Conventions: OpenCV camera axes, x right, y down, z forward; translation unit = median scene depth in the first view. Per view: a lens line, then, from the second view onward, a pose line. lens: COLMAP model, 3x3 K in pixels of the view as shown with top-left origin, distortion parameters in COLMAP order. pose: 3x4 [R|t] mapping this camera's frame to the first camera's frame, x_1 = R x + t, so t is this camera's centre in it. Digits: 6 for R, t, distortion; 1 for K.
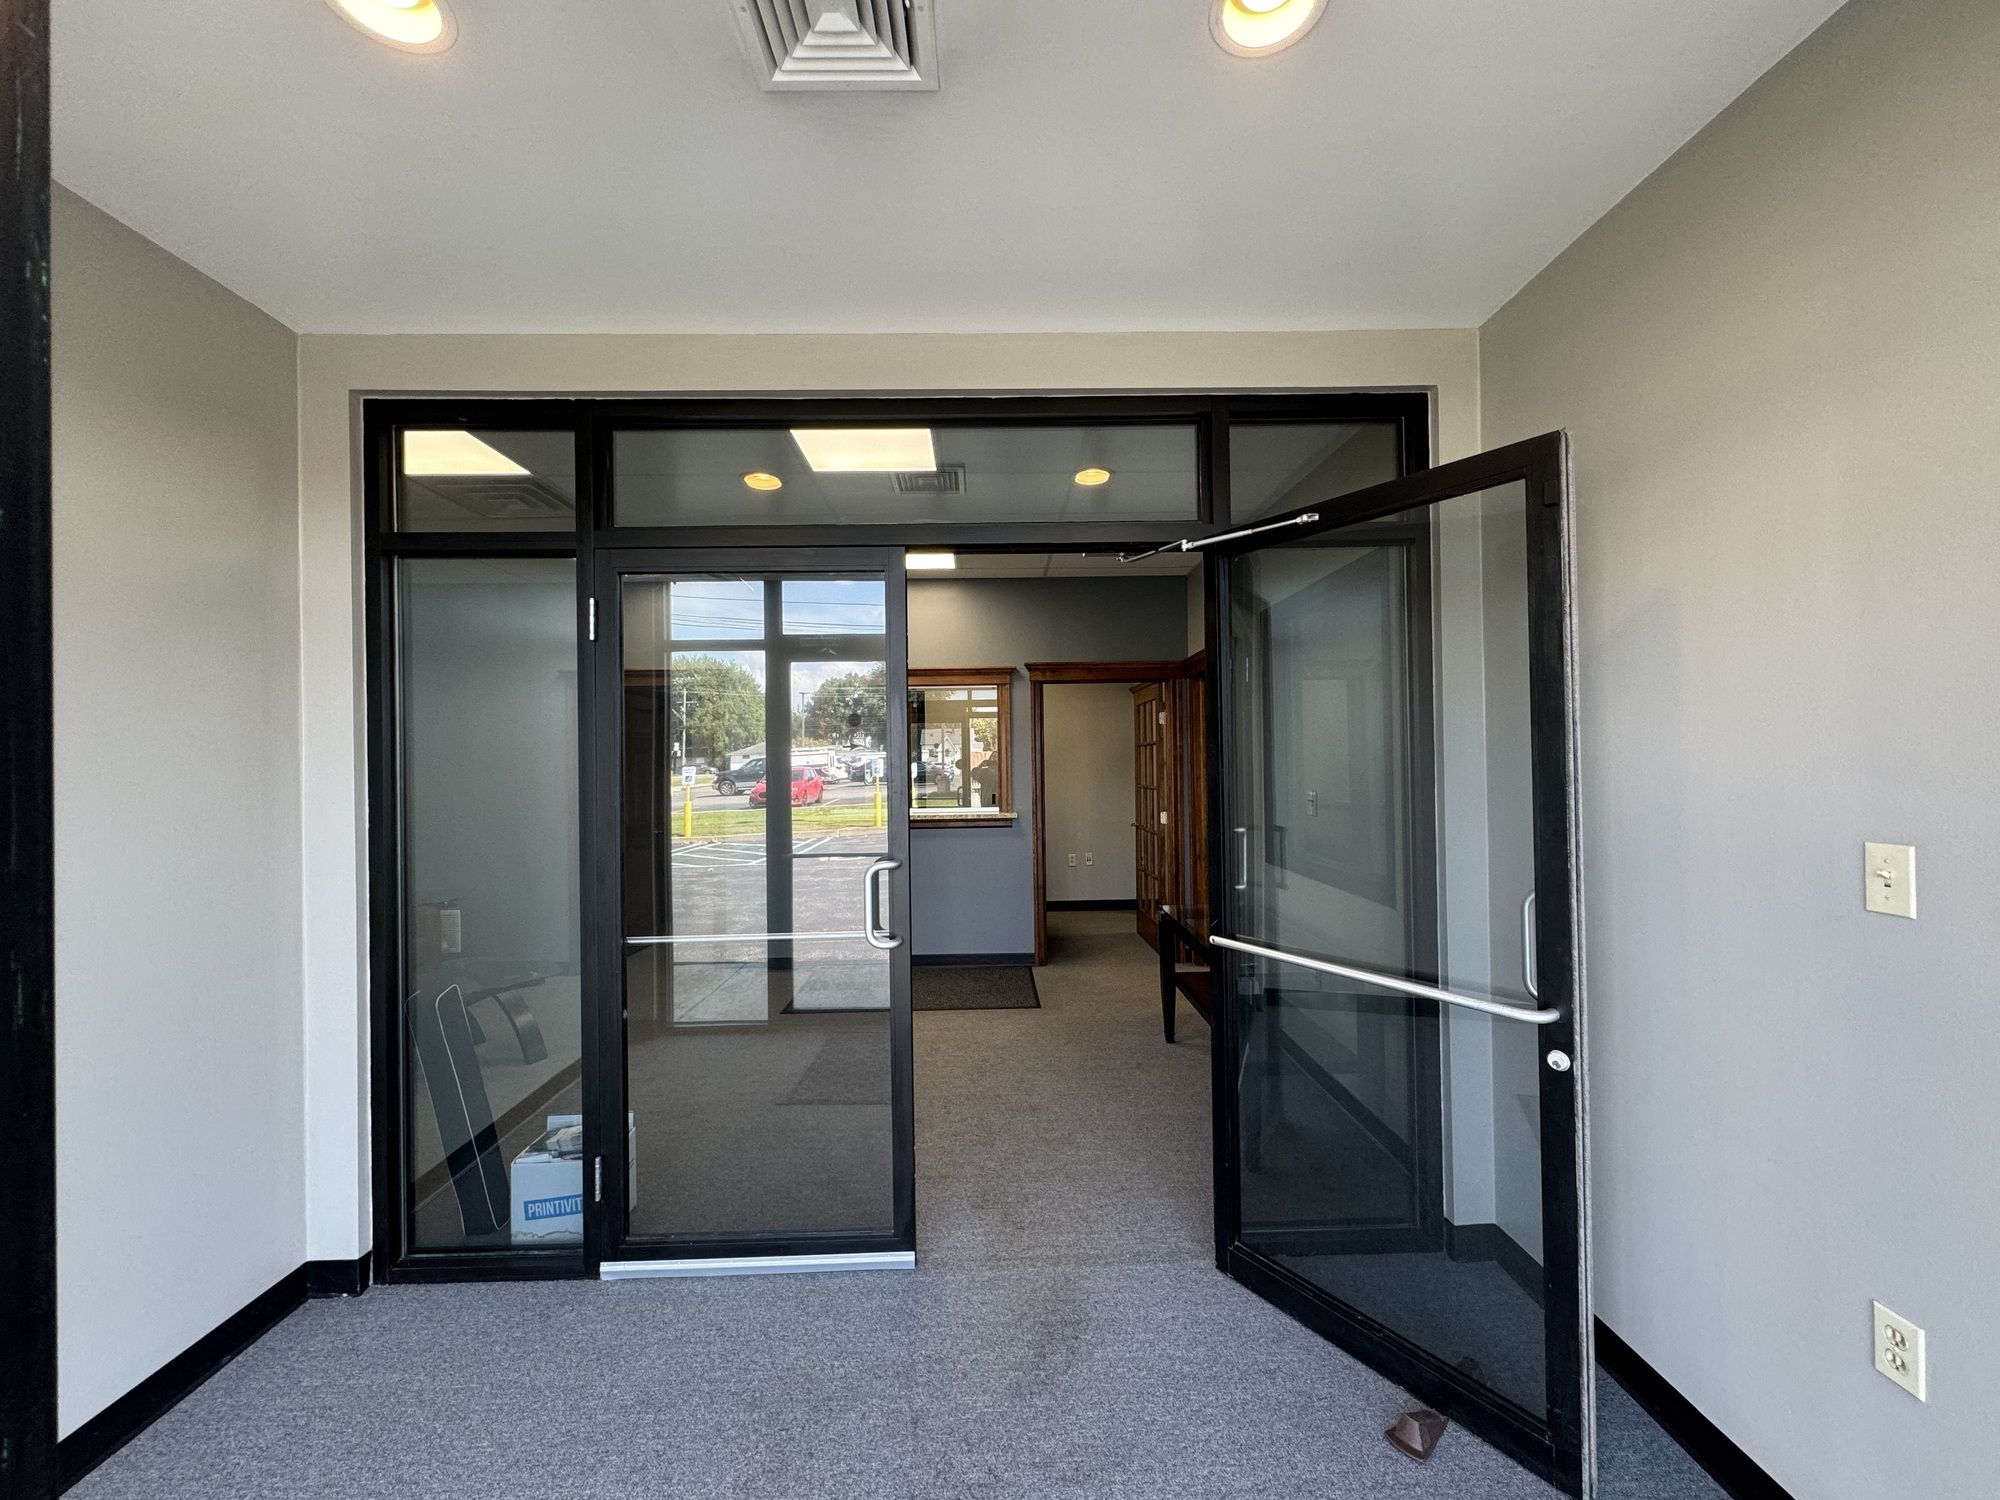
lens RADIAL K [[807.7, 0, 998.3], [0, 807.7, 754.5], [0, 0, 1]] dist [0.004937, 0.000504]
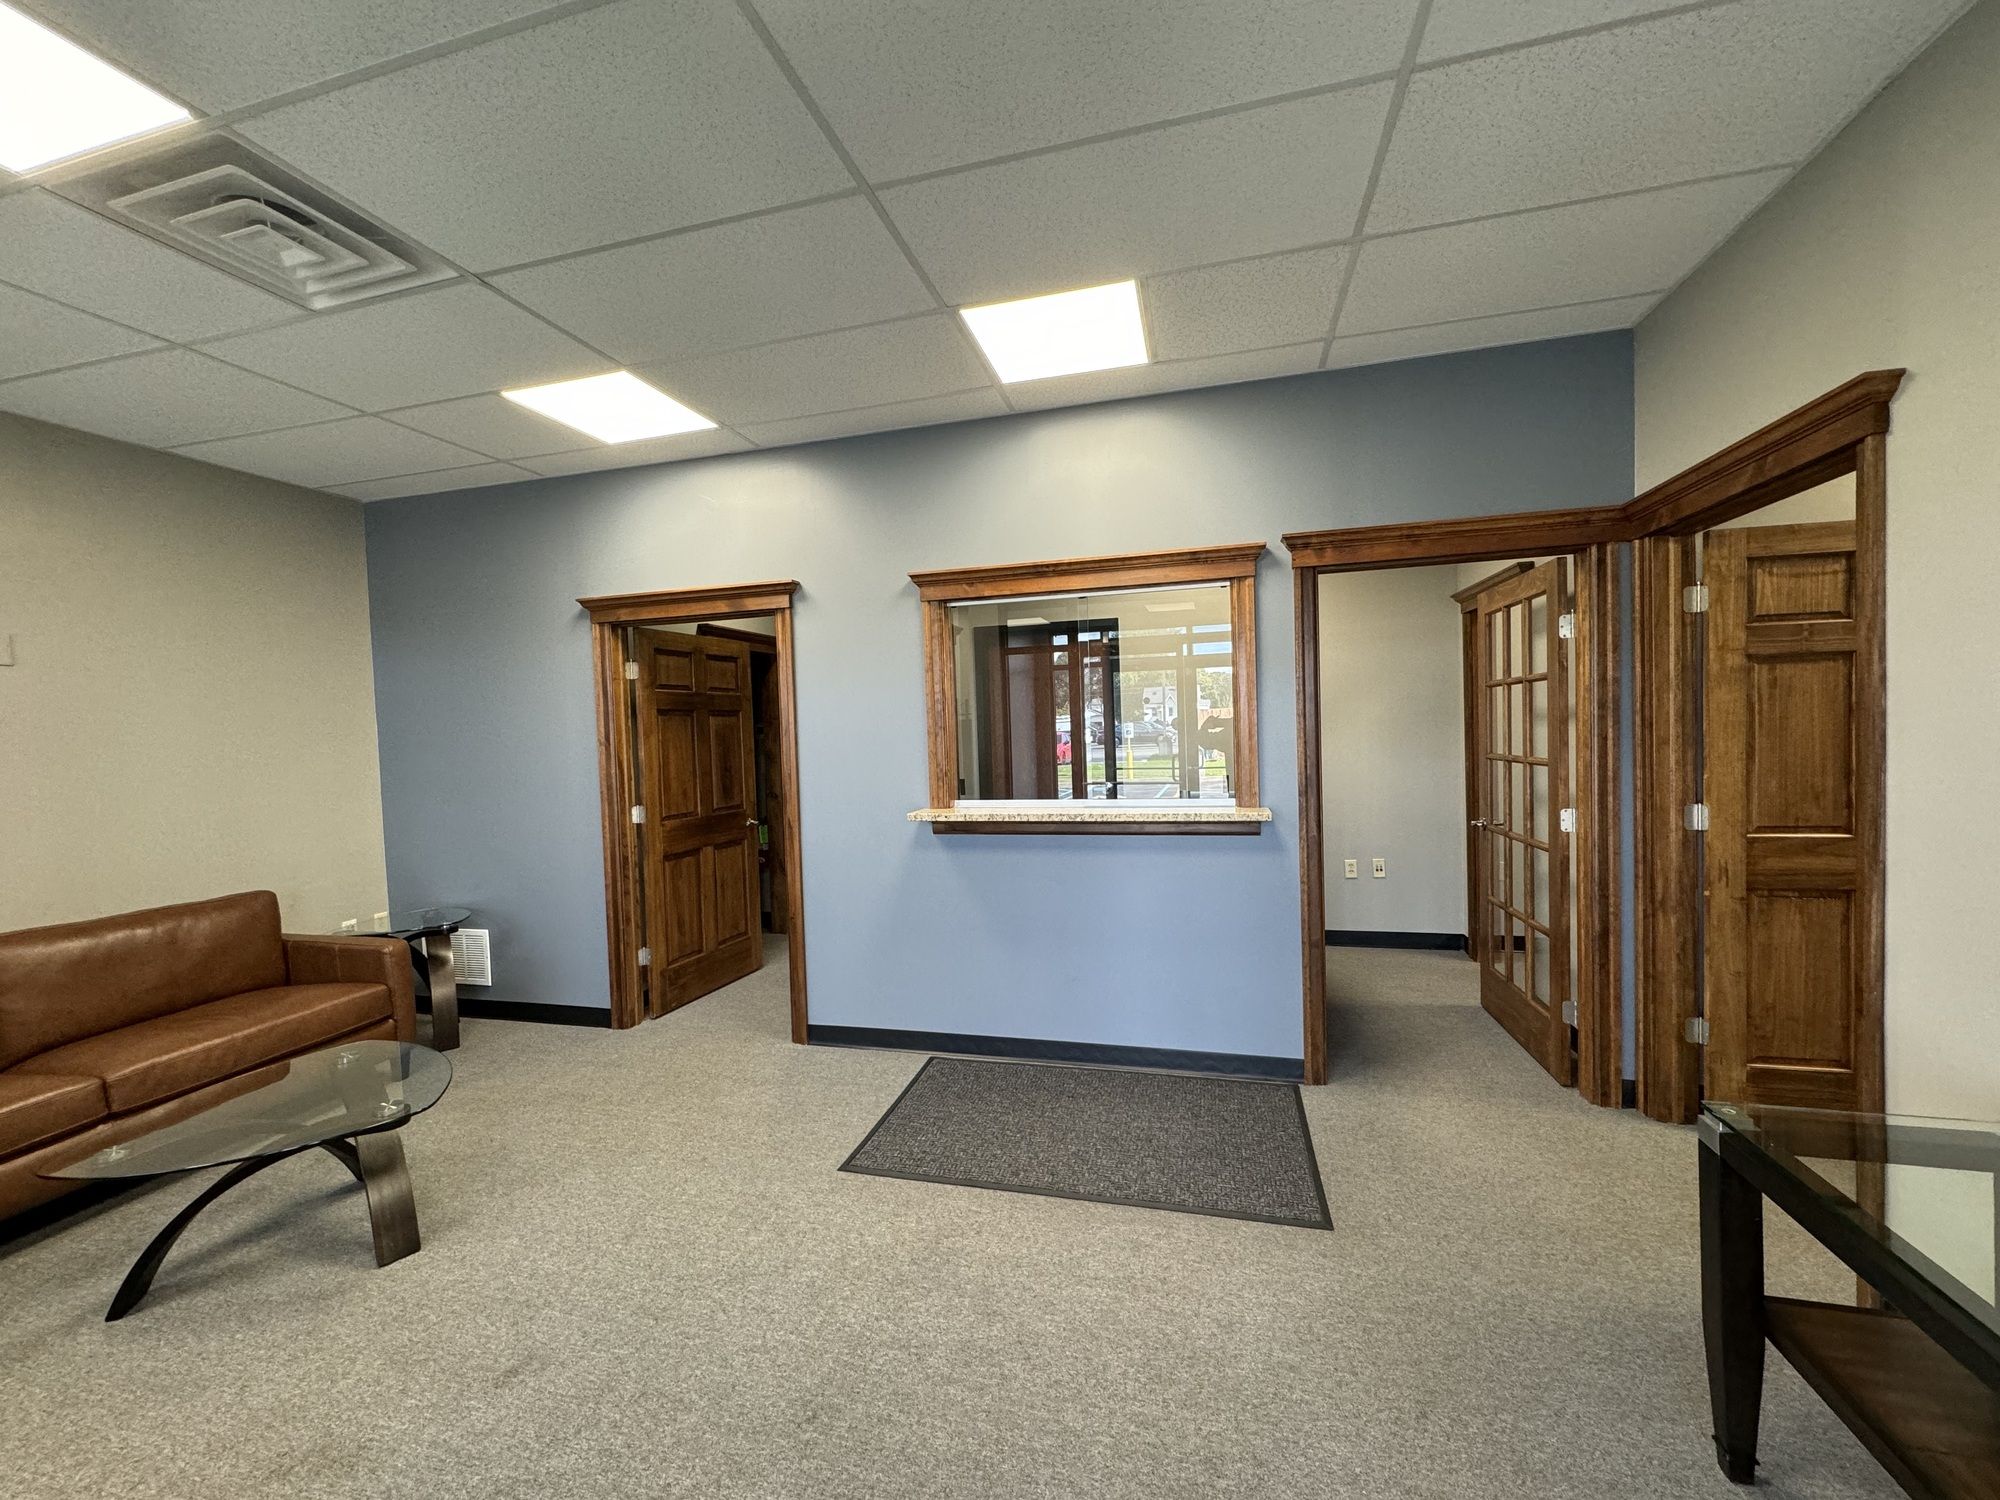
lens RADIAL K [[807.7, 0, 988.9], [0, 807.7, 758.0], [0, 0, 1]] dist [0.004937, 0.000504]
pose [[0.958986, -0.008508, -0.283327, -0.003824], [0.023521, 0.998491, 0.049628, 0.004097], [0.282477, -0.054257, 0.957739, 0.410420]]
